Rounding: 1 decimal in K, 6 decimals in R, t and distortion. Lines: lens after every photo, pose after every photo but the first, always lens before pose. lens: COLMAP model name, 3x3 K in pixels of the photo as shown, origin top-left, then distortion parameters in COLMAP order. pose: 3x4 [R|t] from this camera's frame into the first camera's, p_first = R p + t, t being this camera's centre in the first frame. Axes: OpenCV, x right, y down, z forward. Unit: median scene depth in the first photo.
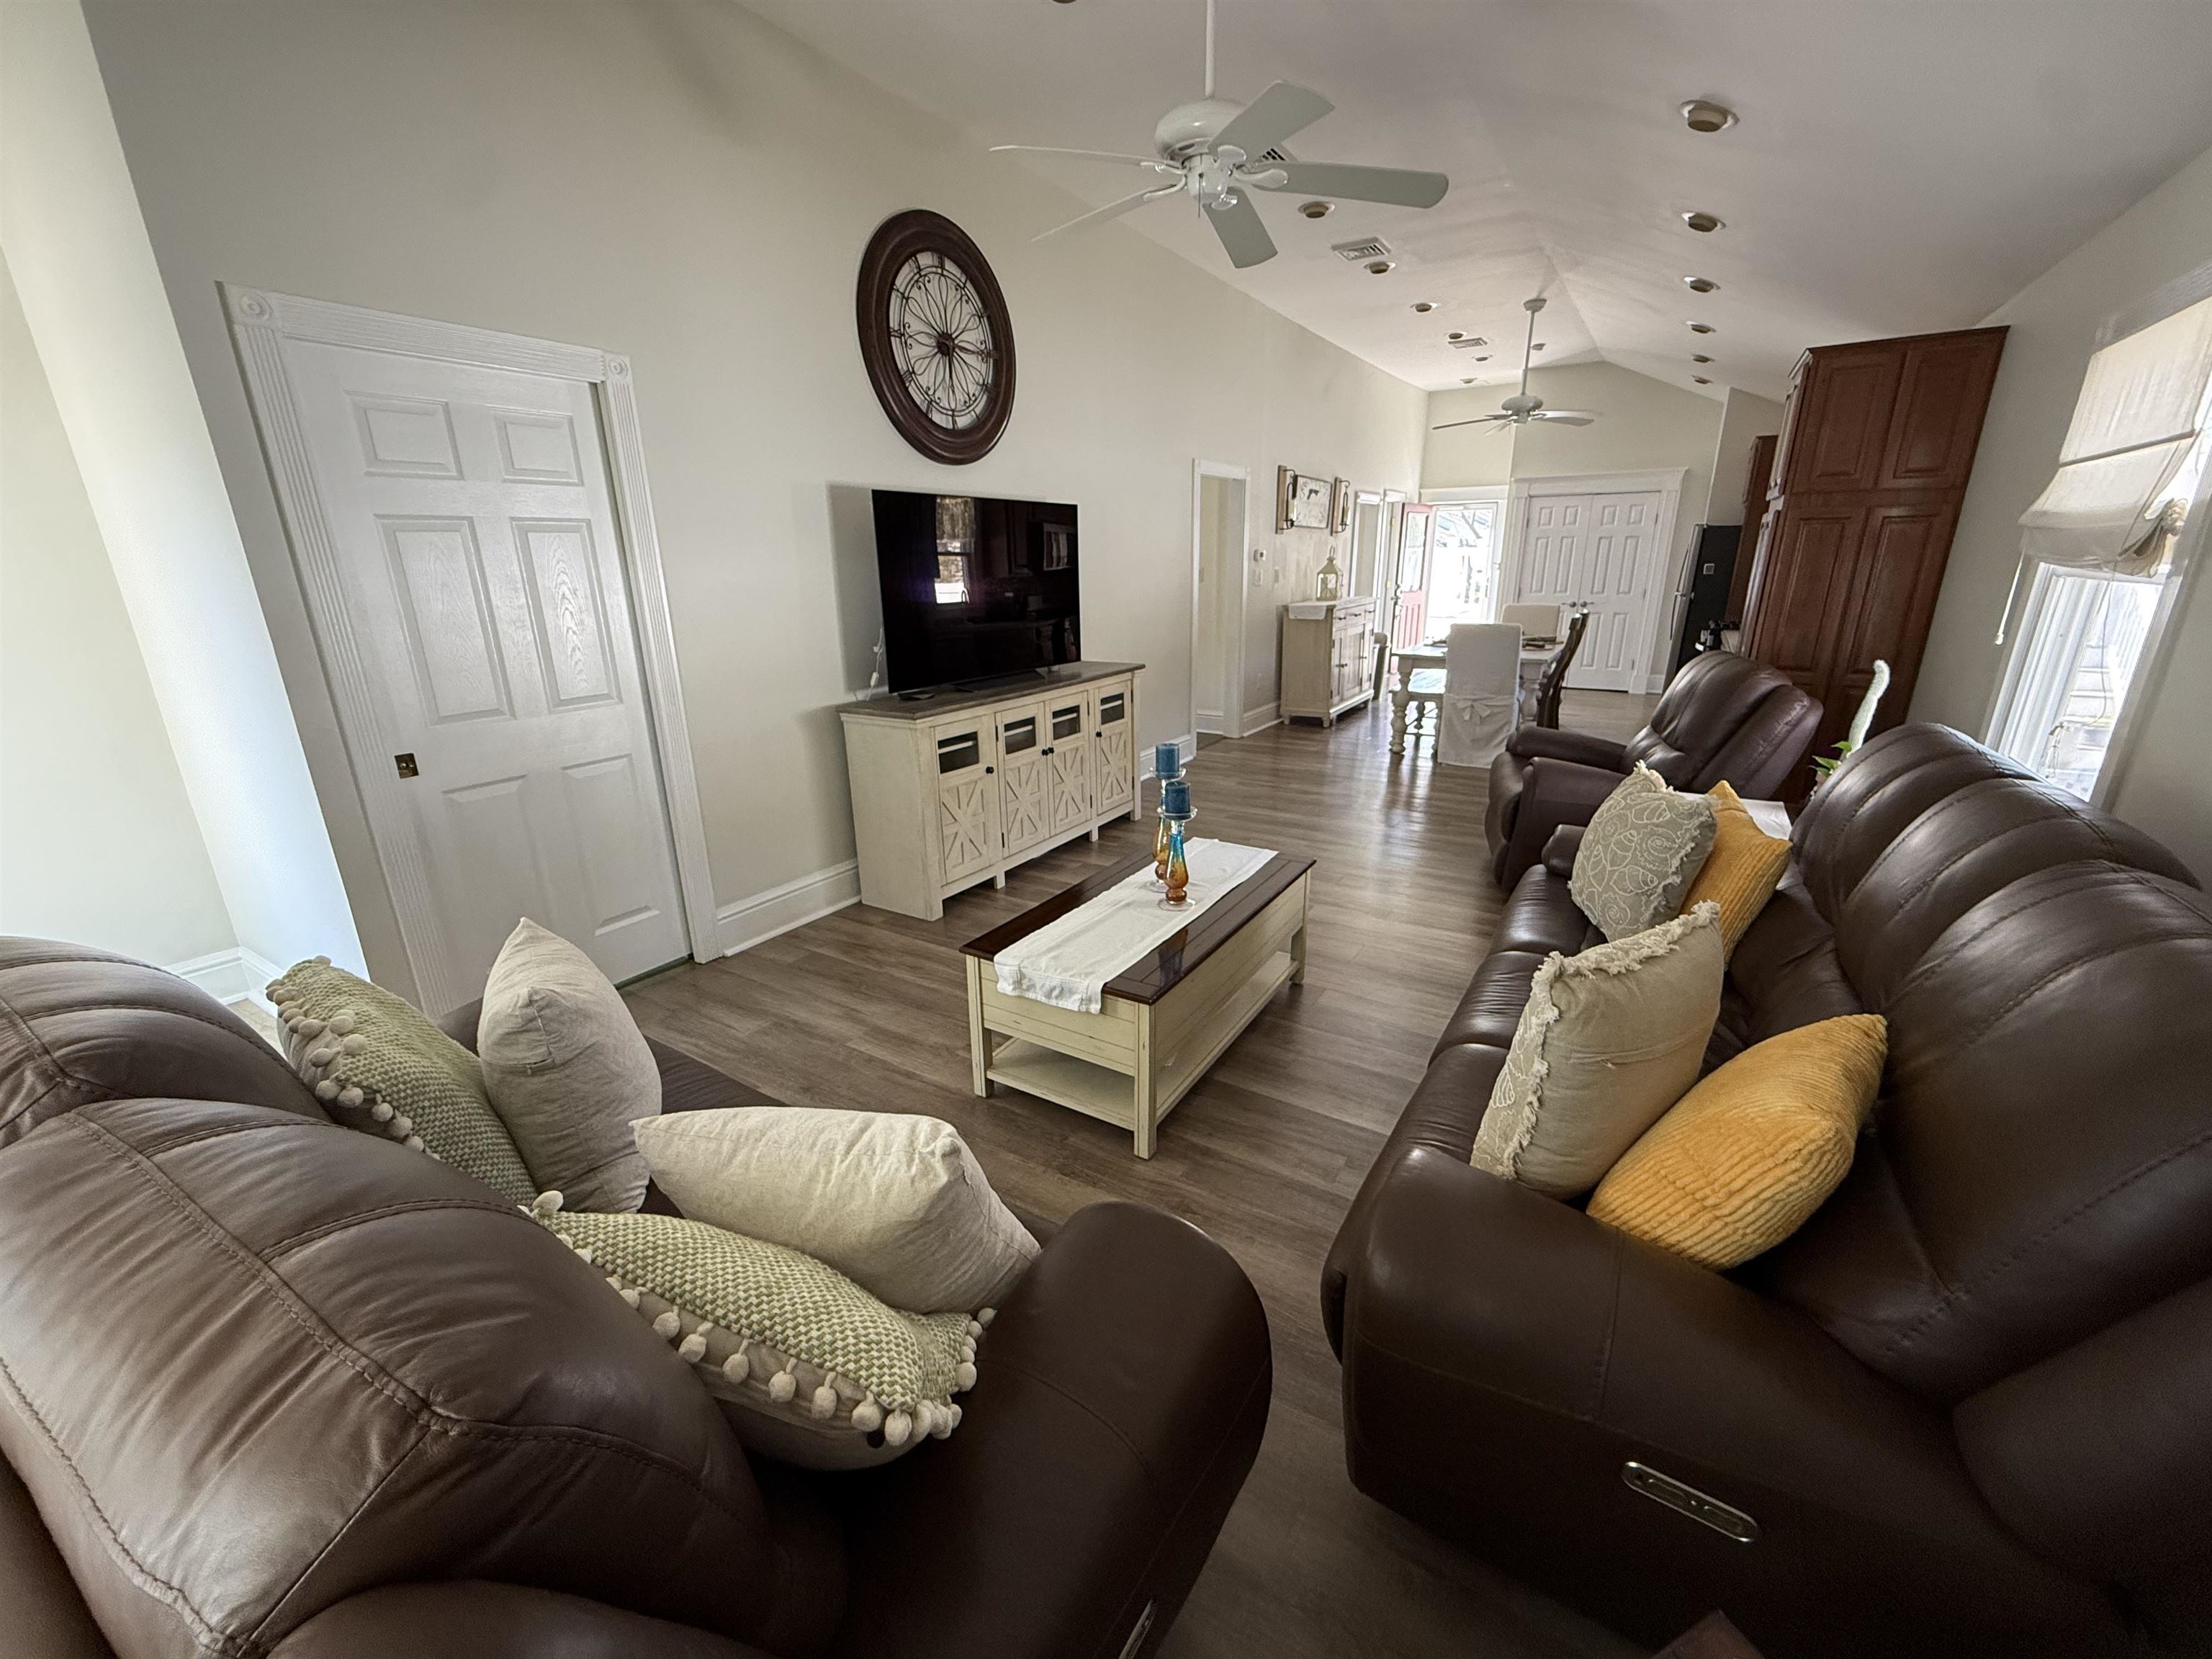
lens RADIAL K [[879.6, 0, 1106.0], [0, 879.6, 829.5], [0, 0, 1]] dist [0.001052, 0.000436]
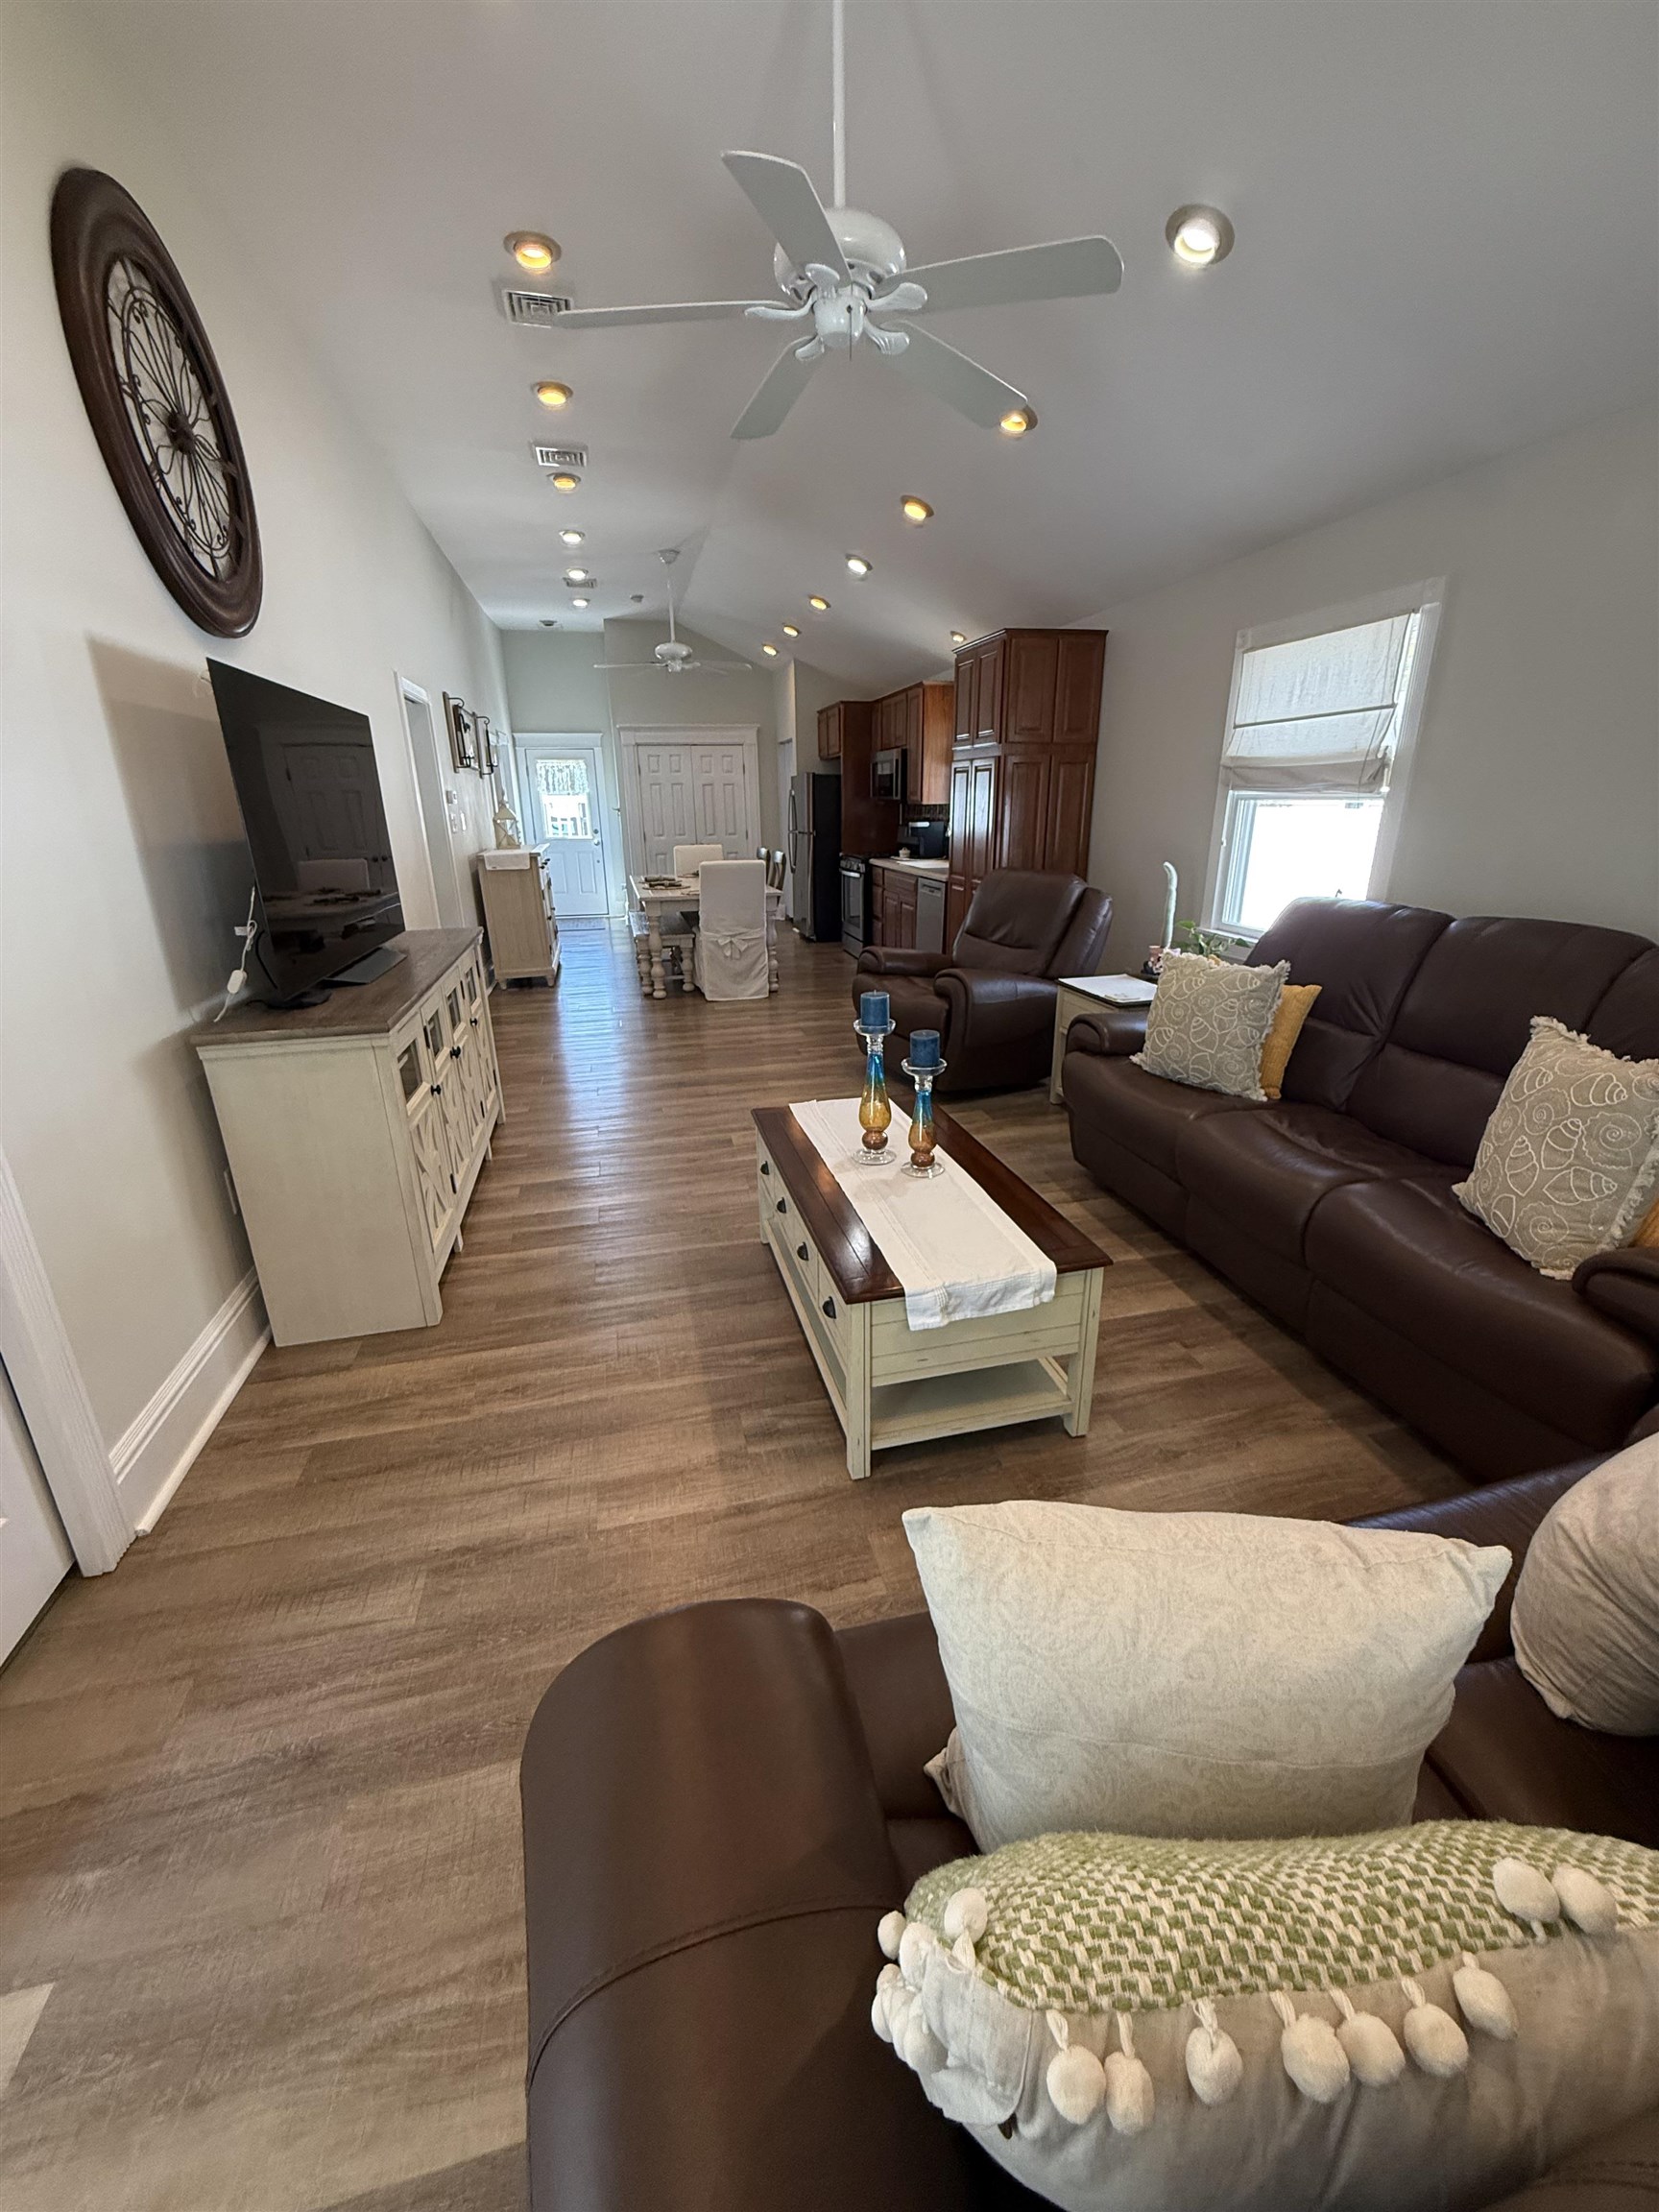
lens RADIAL K [[879.6, 0, 825.2], [0, 879.6, 1097.8], [0, 0, 1]] dist [0.001052, 0.000436]
pose [[0.702277, -0.225522, 0.675238, -0.415281], [0.216483, 0.971231, 0.099228, -0.068449], [-0.678190, 0.076492, 0.730895, 0.301958]]
